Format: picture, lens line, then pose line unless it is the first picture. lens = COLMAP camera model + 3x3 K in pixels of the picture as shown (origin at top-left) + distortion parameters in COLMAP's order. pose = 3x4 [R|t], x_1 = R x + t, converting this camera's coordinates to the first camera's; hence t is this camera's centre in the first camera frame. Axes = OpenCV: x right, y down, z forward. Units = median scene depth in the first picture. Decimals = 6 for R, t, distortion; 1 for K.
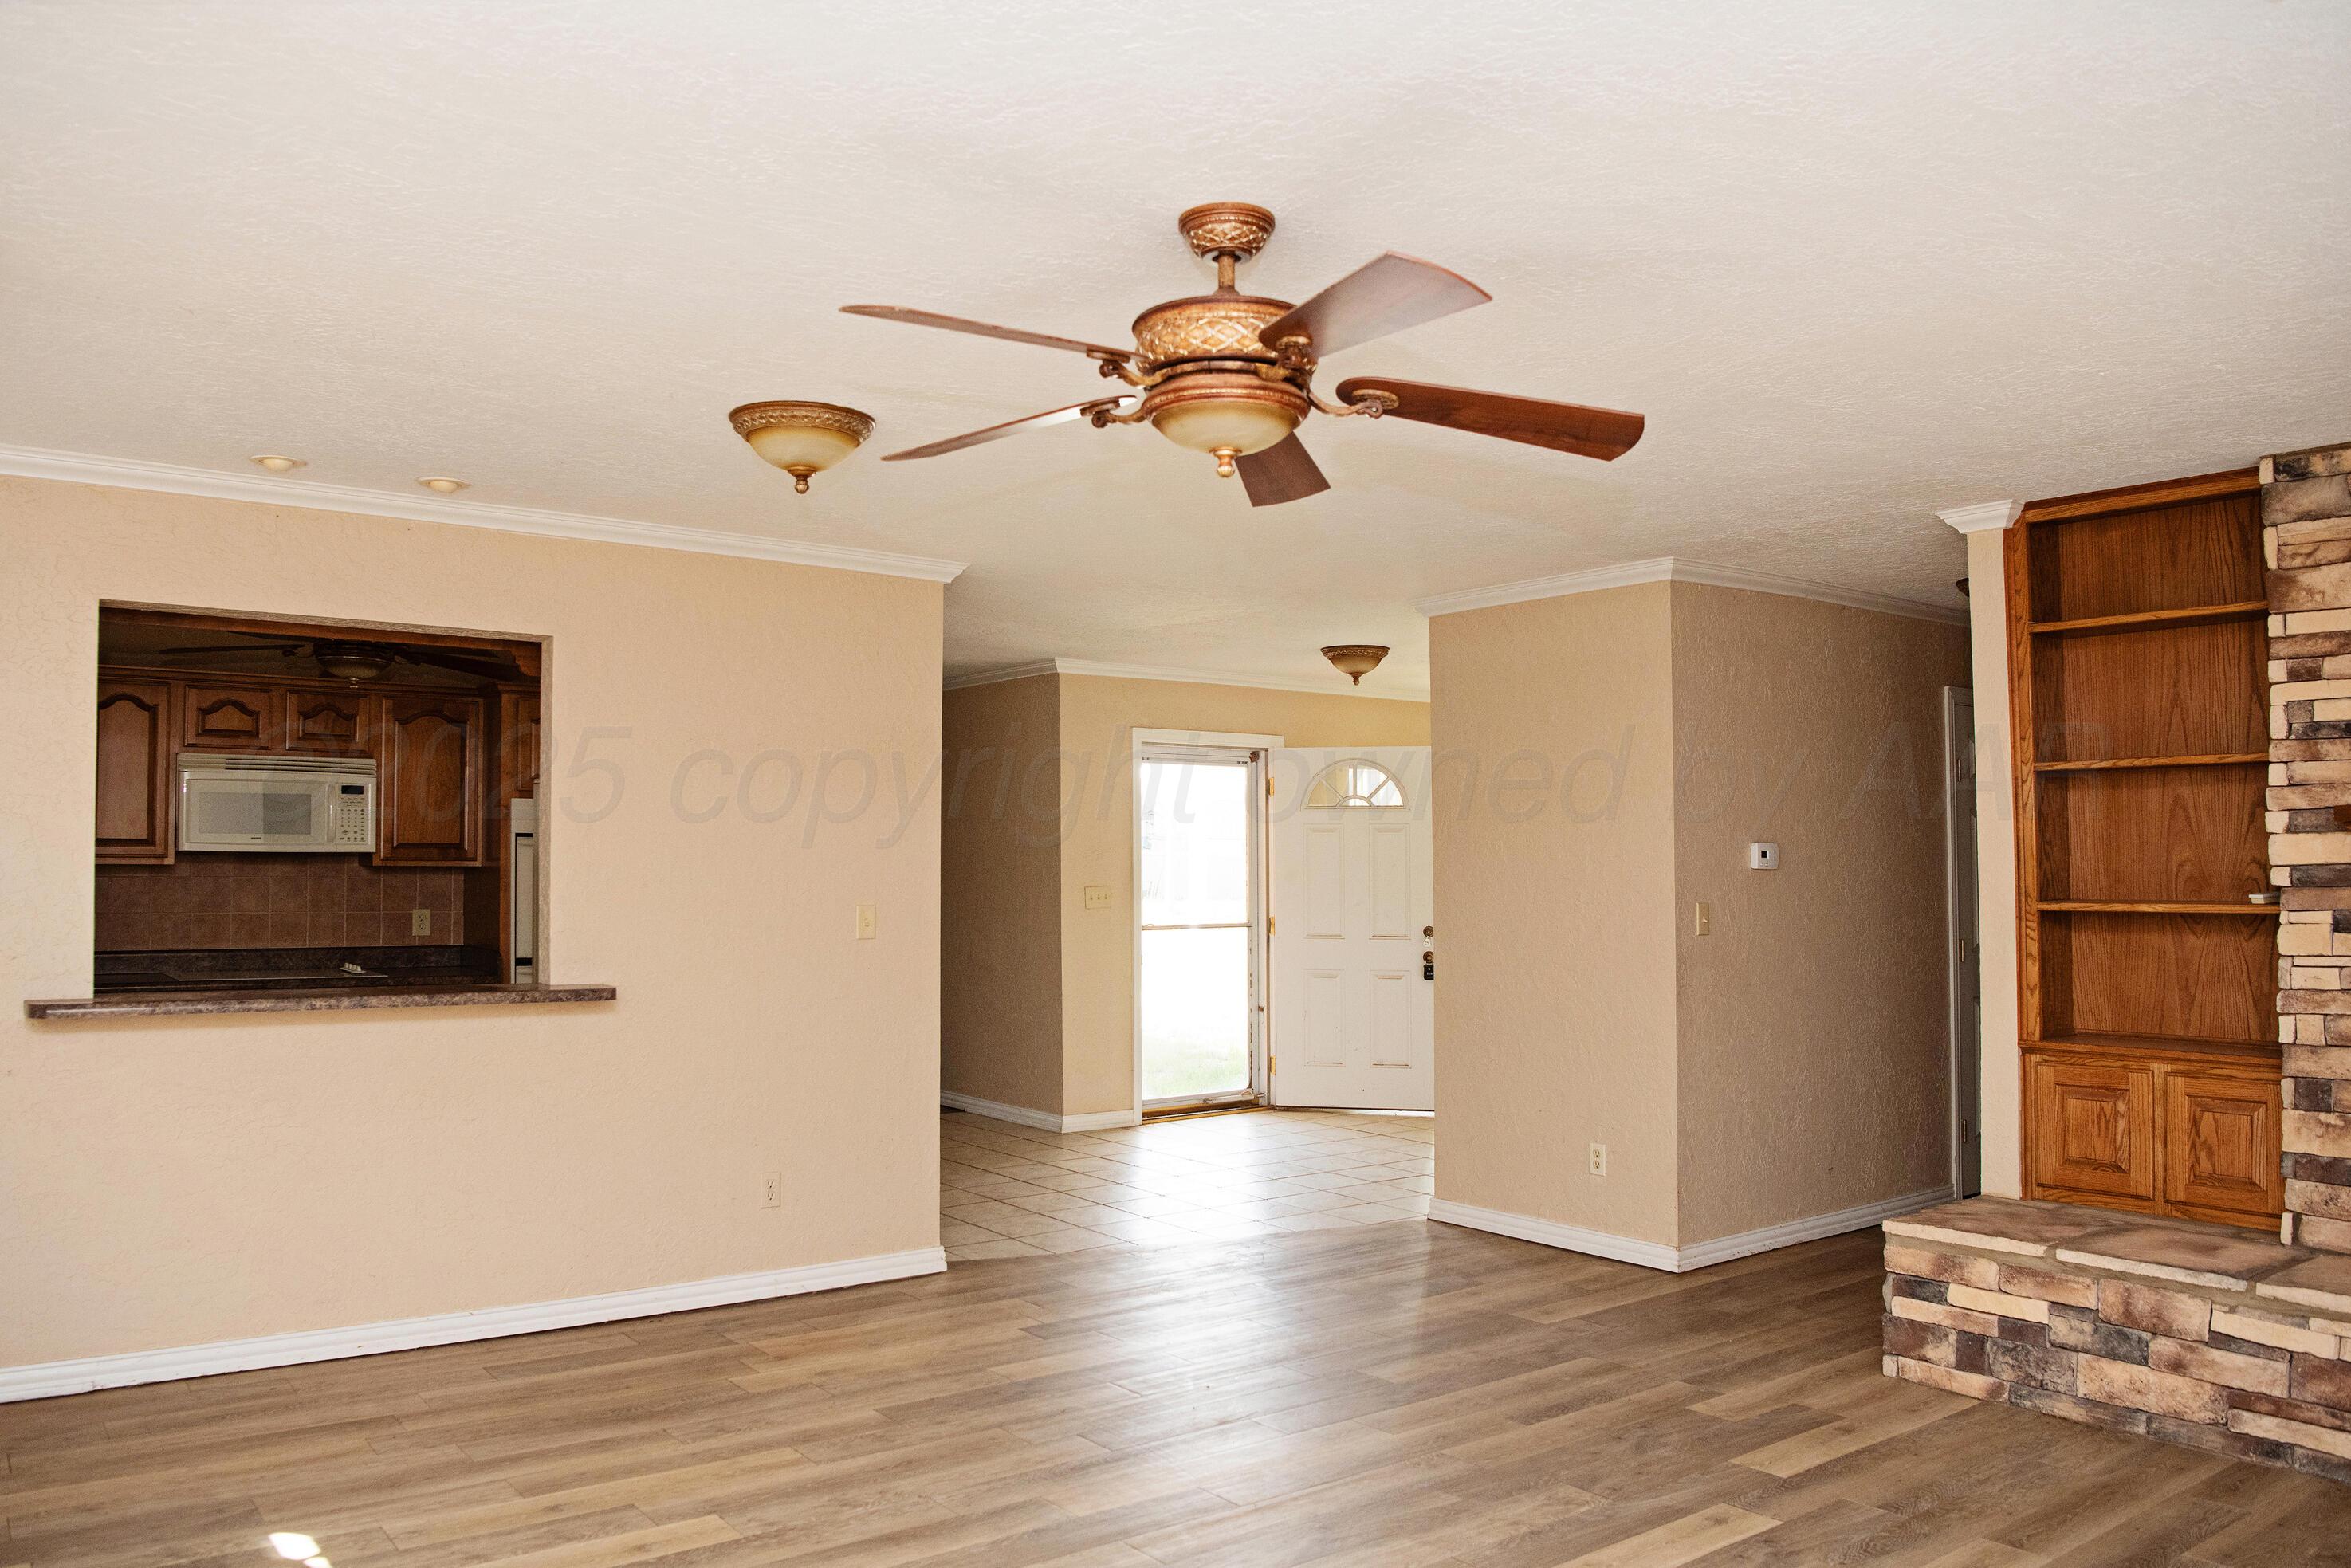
lens RADIAL K [[1640.8, 0, 1170.5], [0, 1640.8, 780.0], [0, 0, 1]] dist [-0.056043, 0.011334]
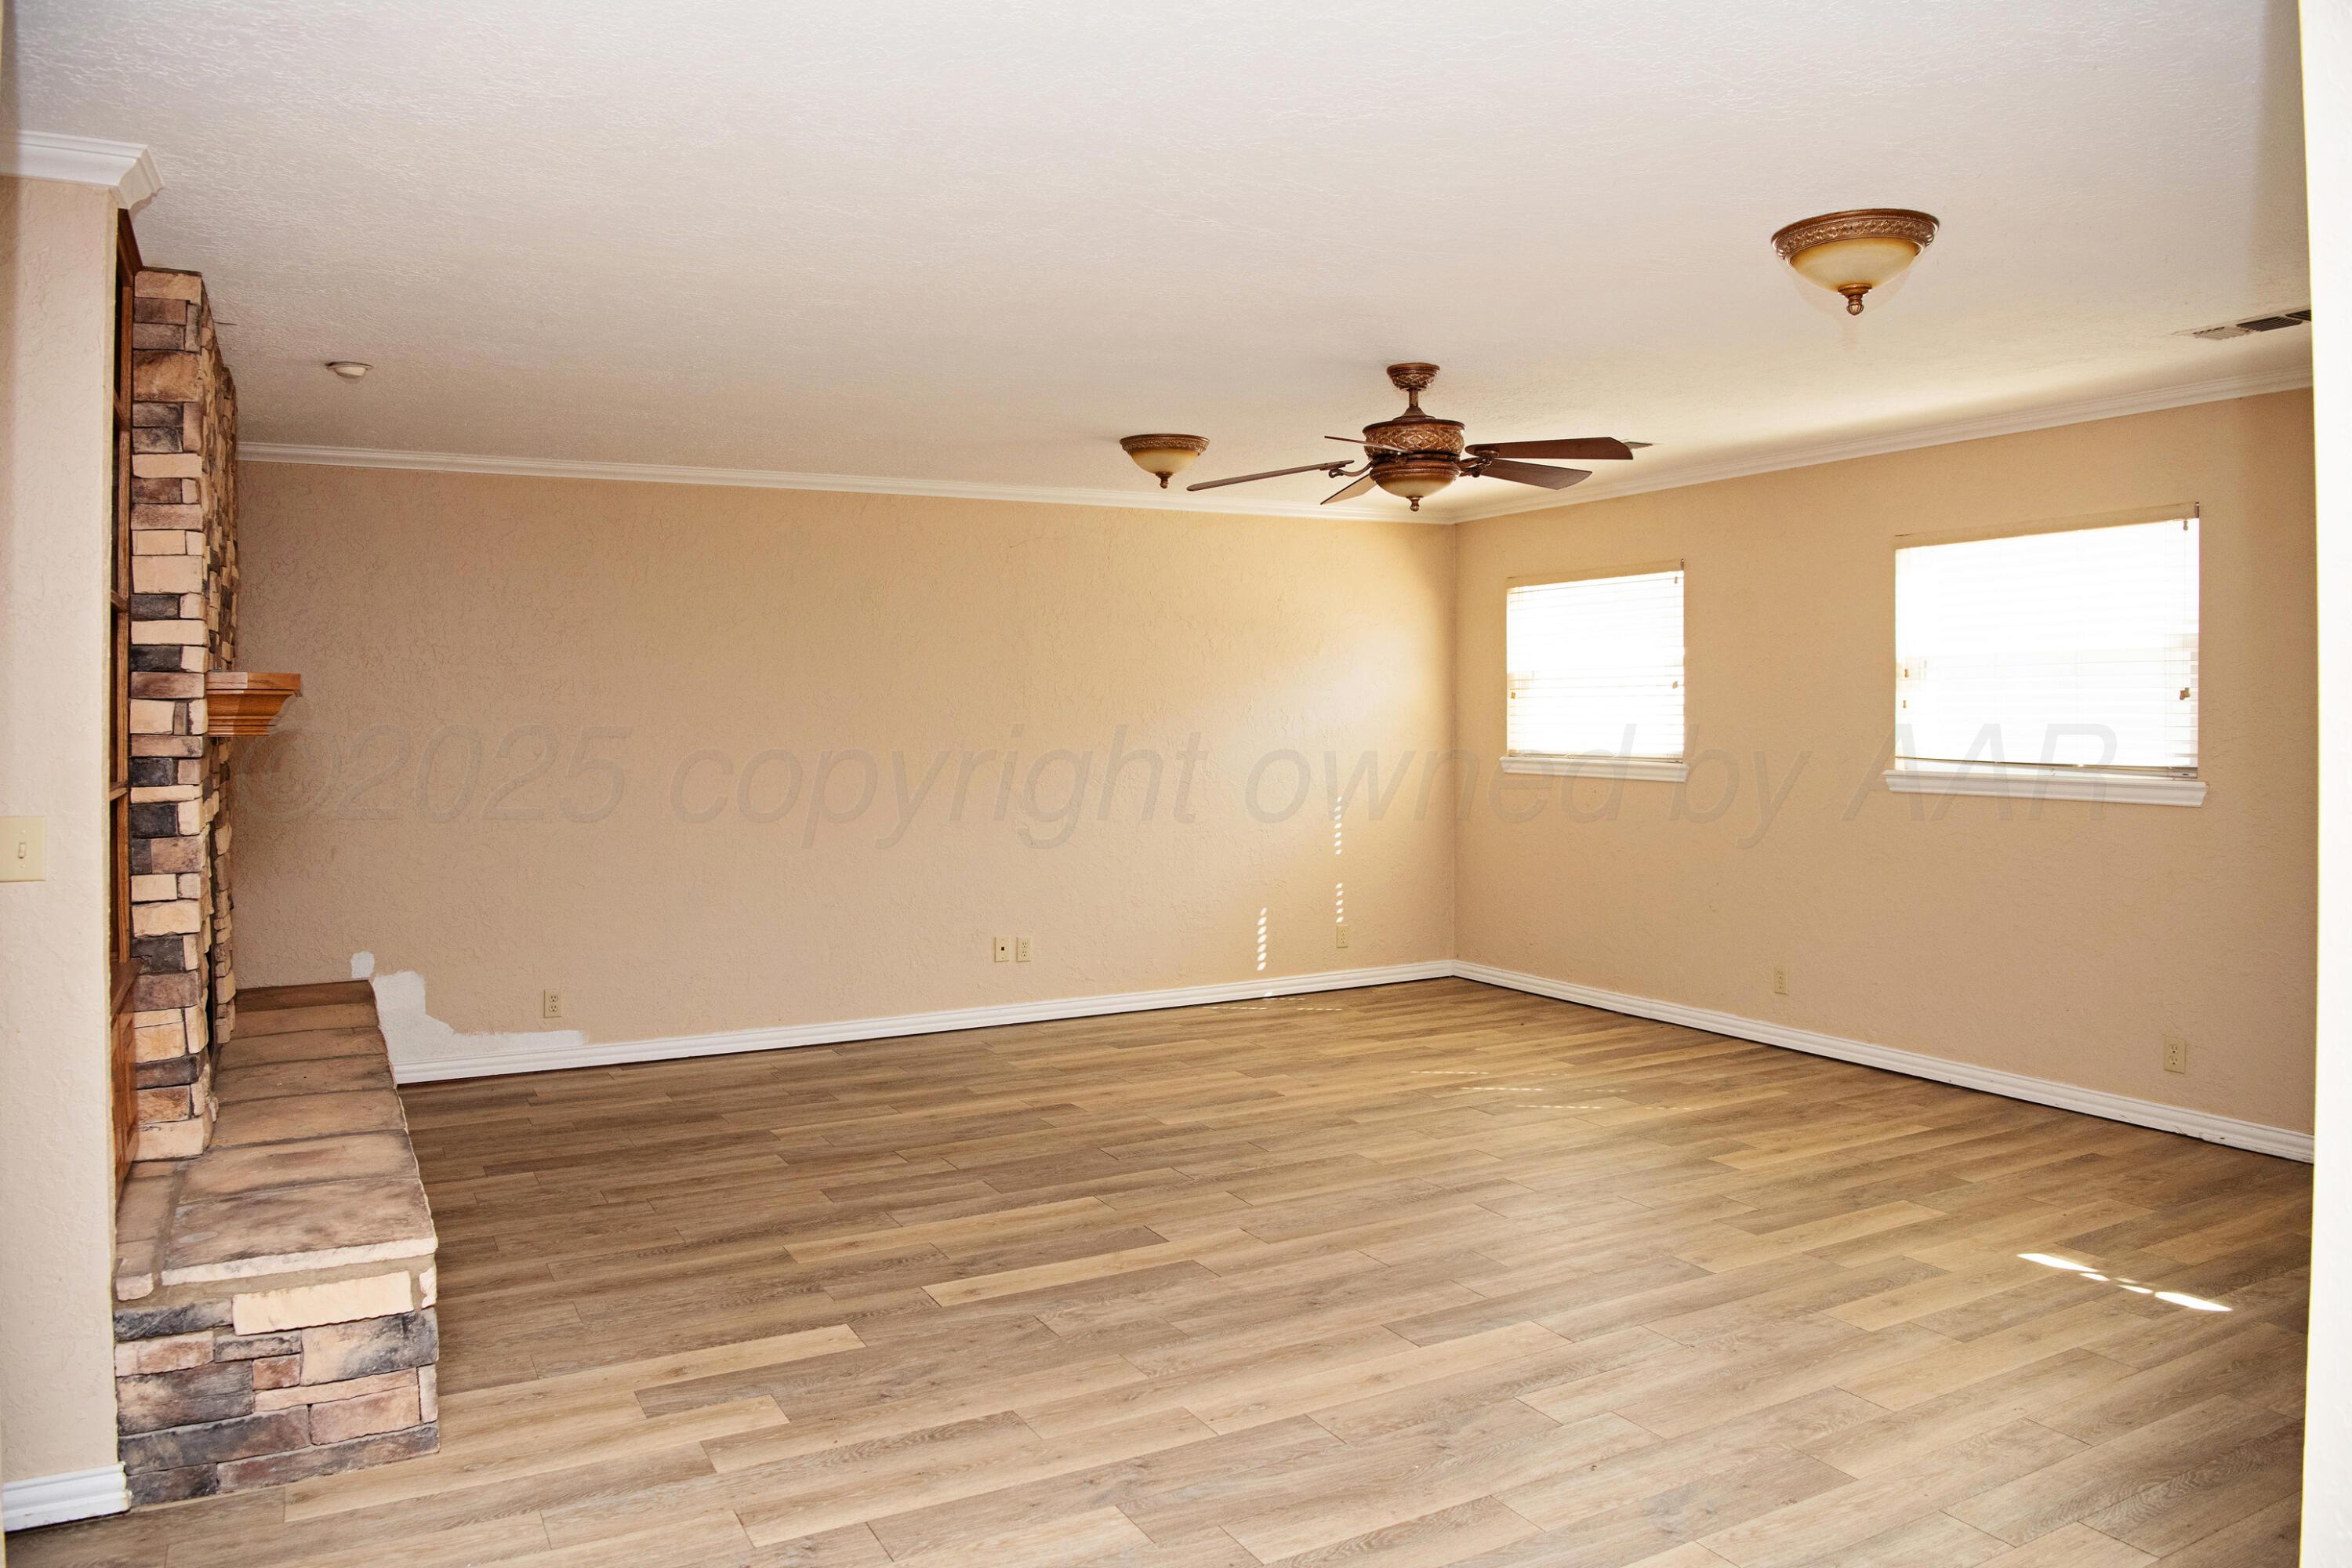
lens RADIAL K [[1641.5, 0, 1171.0], [0, 1641.5, 780.0], [0, 0, 1]] dist [-0.056043, 0.011334]
pose [[-0.987467, -0.001148, 0.157823, 0.009190], [-0.002865, 0.999939, -0.010649, 0.091501], [-0.157801, -0.010968, -0.987410, 1.986062]]
